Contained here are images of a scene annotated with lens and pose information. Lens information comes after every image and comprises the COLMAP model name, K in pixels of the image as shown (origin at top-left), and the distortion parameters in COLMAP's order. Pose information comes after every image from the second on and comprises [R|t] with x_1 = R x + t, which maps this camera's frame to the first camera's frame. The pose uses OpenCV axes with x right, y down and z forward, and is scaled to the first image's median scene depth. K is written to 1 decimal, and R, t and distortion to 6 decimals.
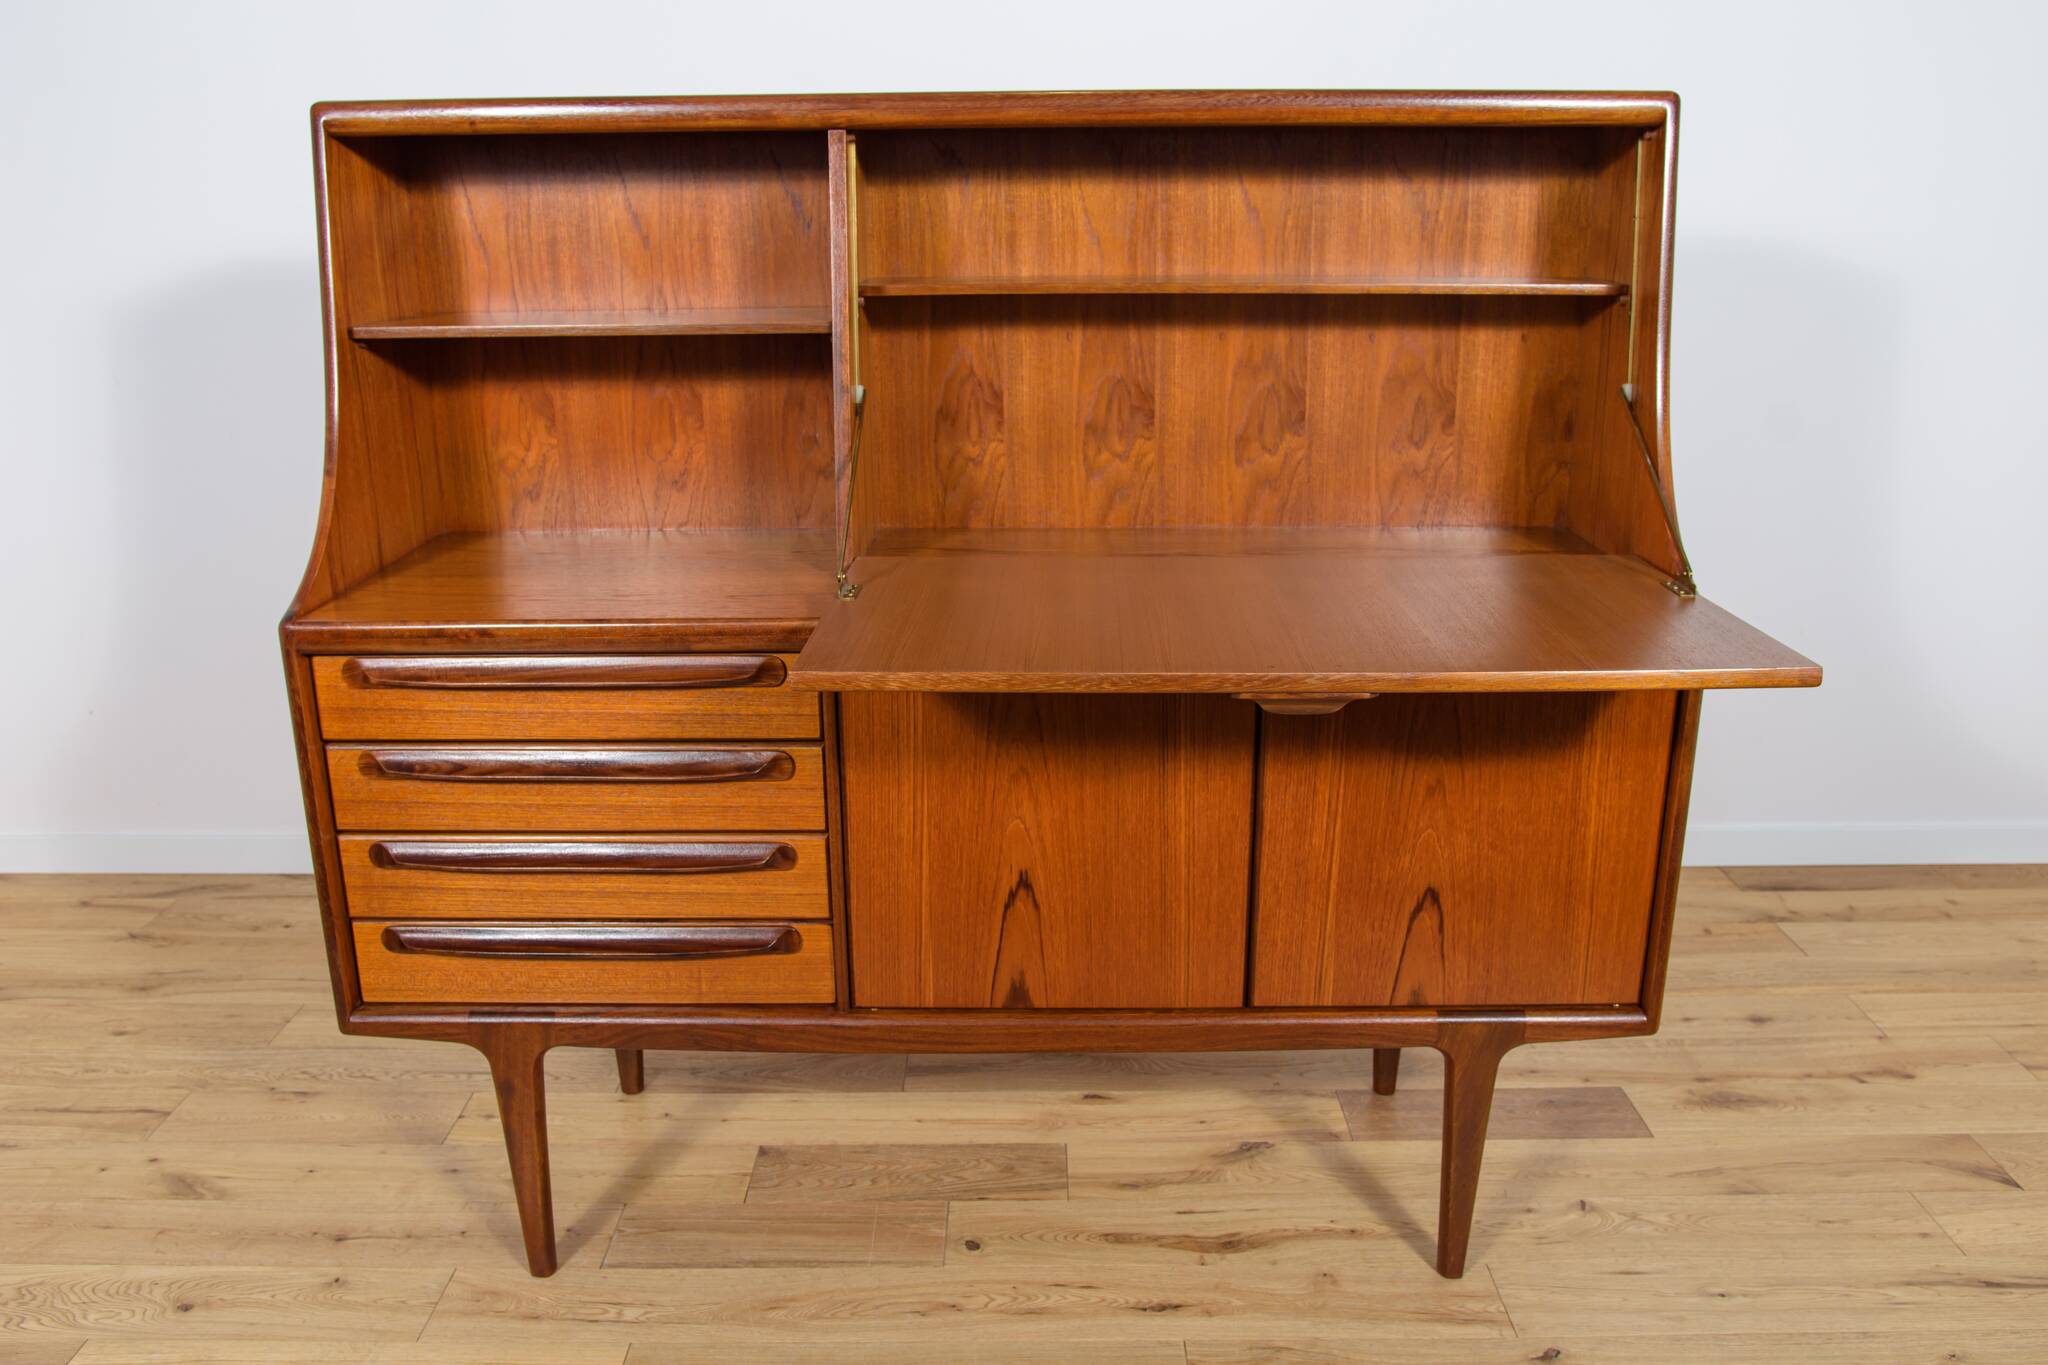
lens RADIAL K [[1594.5, 0, 1027.5], [0, 1594.5, 682.4], [0, 0, 1]] dist [-0.074154, 0.040013]
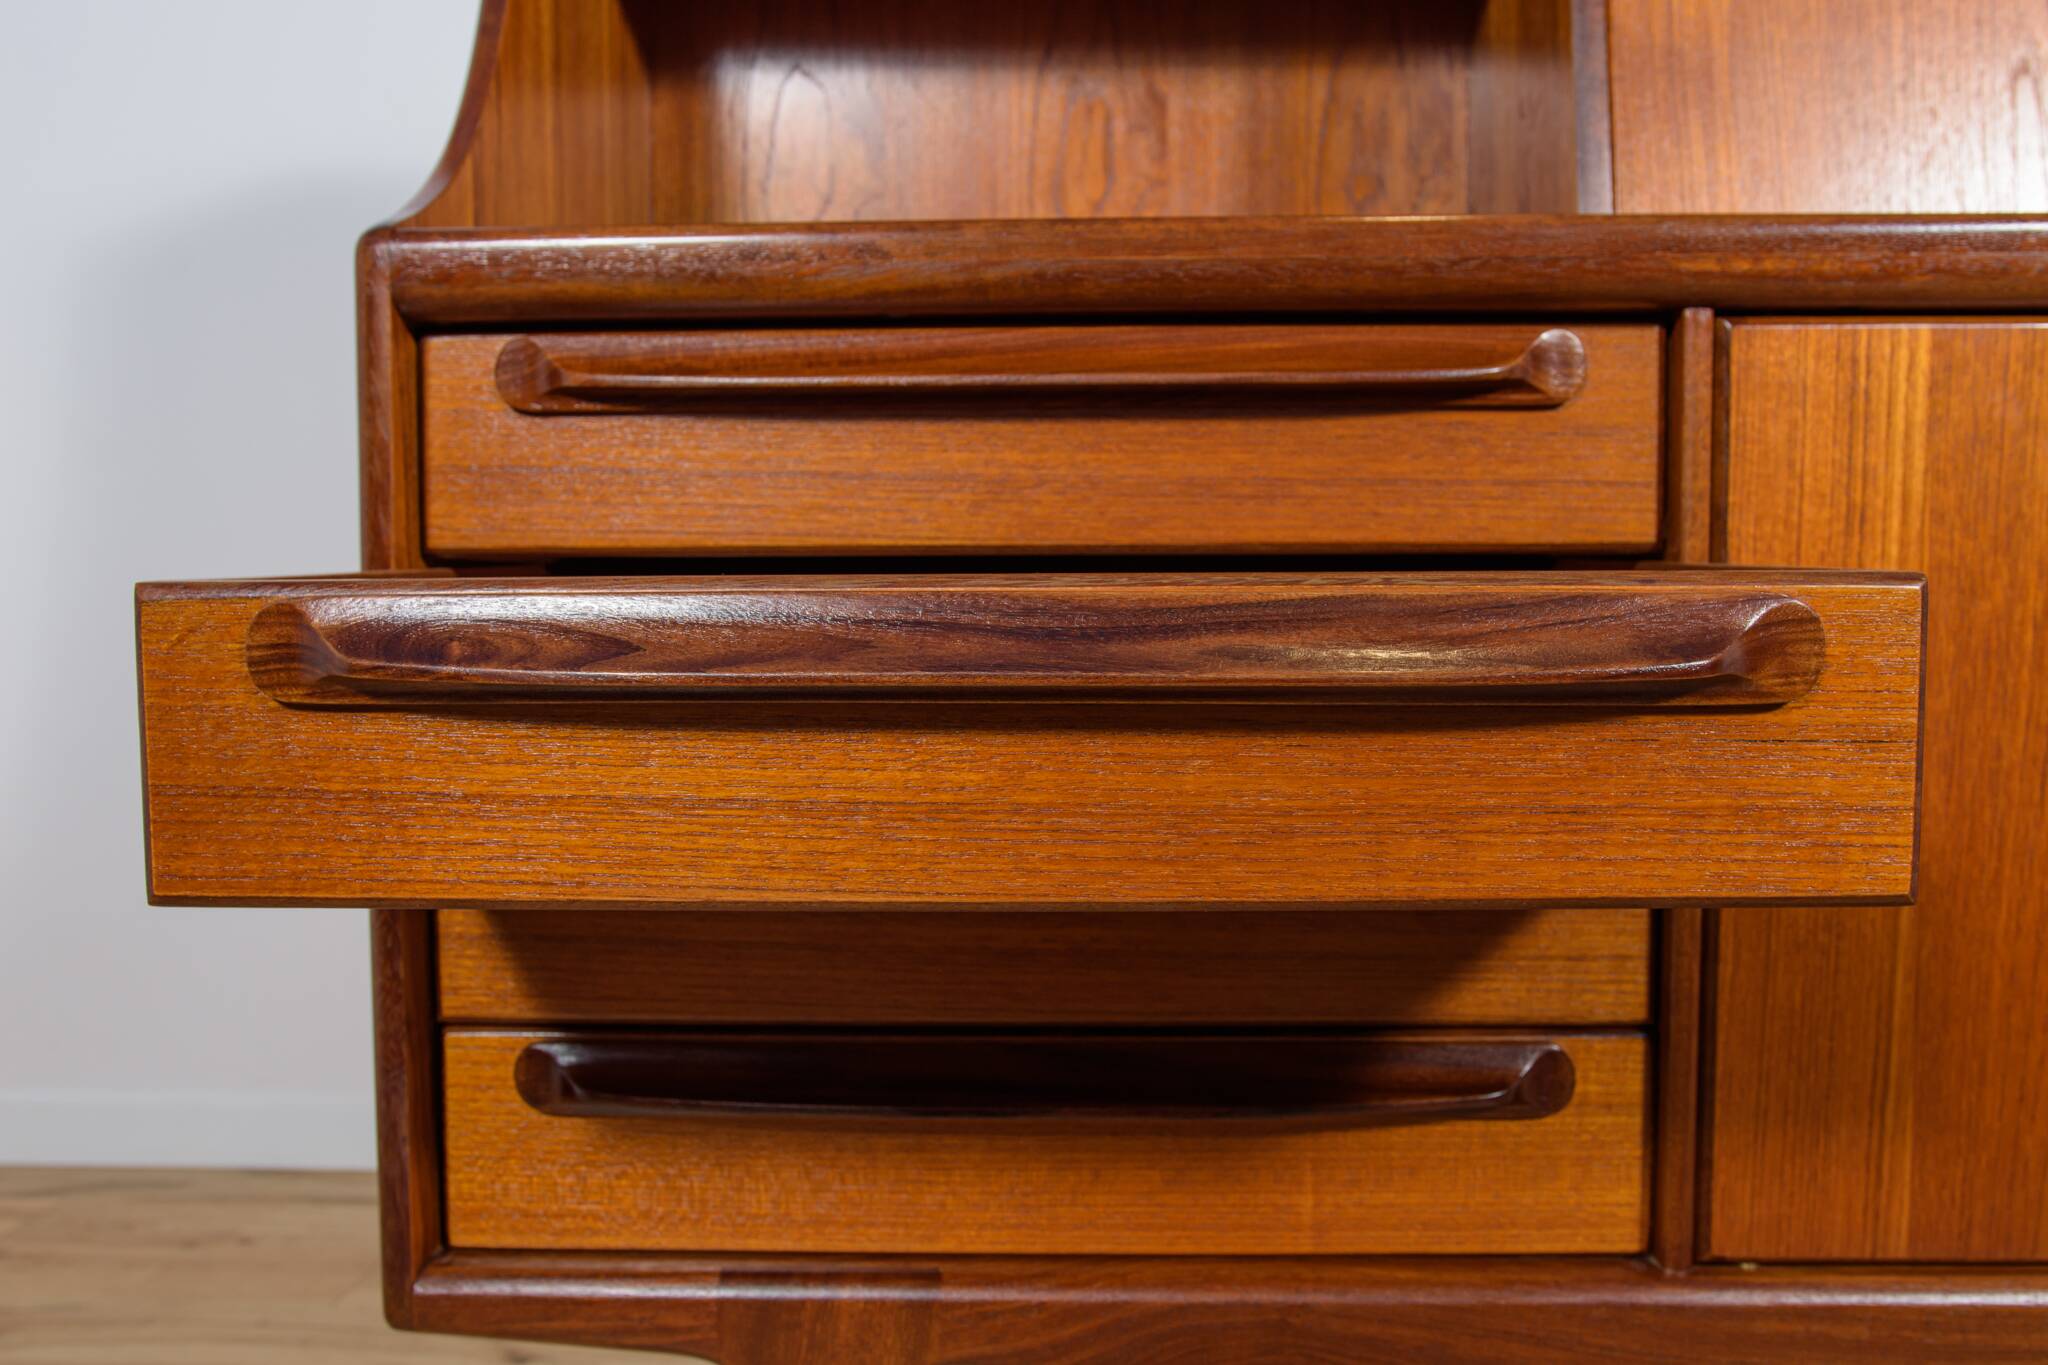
lens RADIAL K [[1747.7, 0, 1034.6], [0, 1747.7, 685.8], [0, 0, 1]] dist [-0.045667, 0.005663]
pose [[0.999717, 0.003853, -0.023490, -0.259569], [-0.009445, 0.970018, -0.242851, 0.167621], [0.021849, 0.243004, 0.969779, 0.531851]]
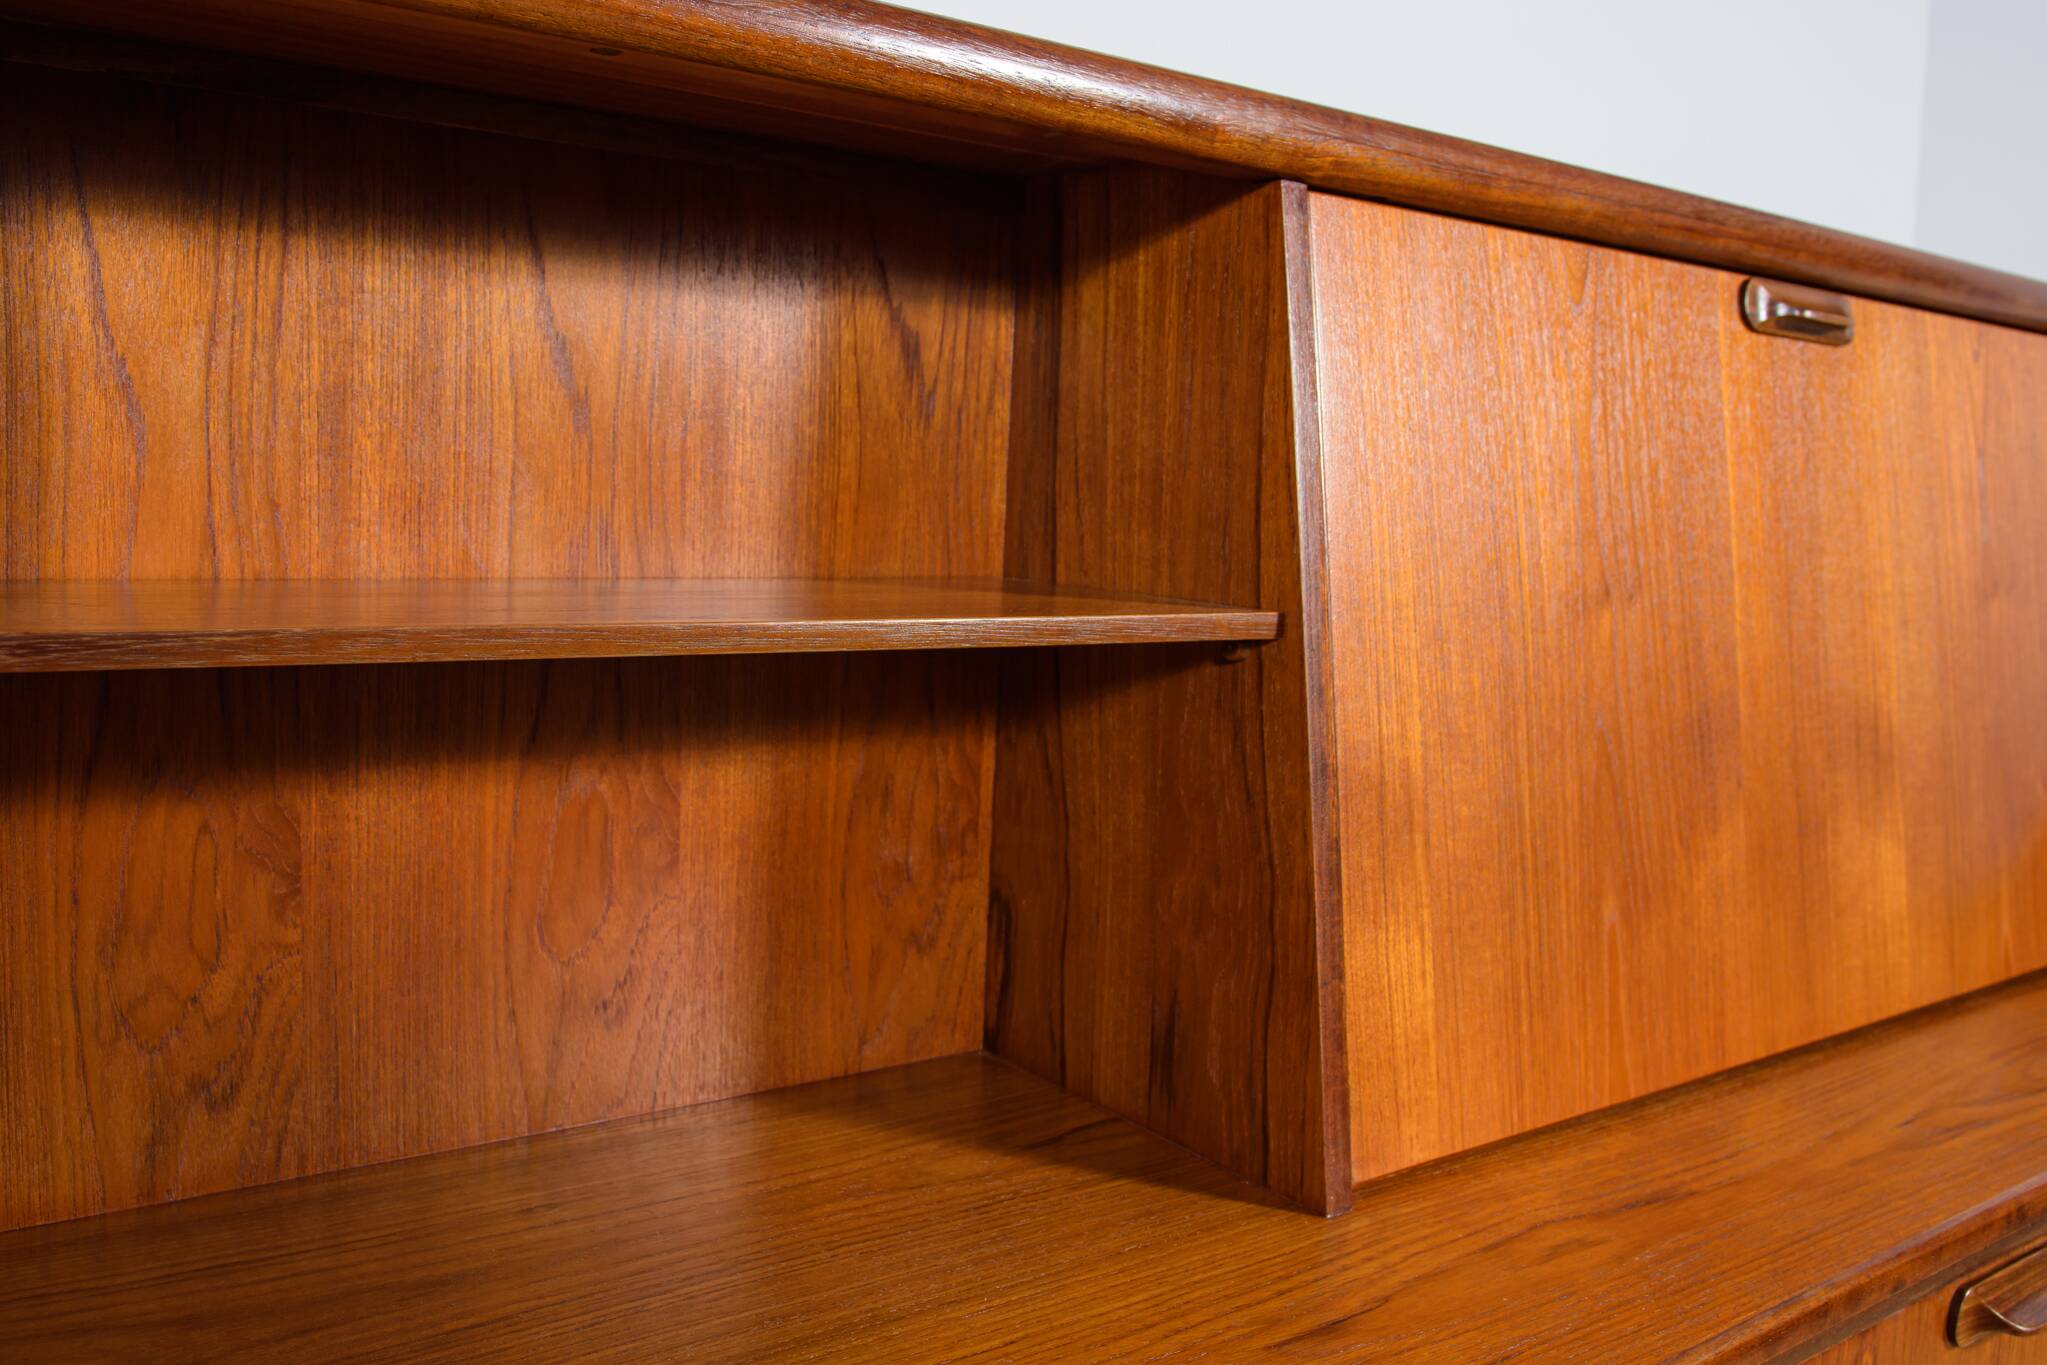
lens RADIAL K [[1733.5, 0, 993.8], [0, 1733.5, 648.4], [0, 0, 1]] dist [-0.060965, 0.003047]
pose [[0.804270, -0.017822, 0.593997, -0.447131], [0.131887, 0.979976, -0.149172, -0.153249], [-0.579444, 0.198315, 0.790516, 0.655459]]
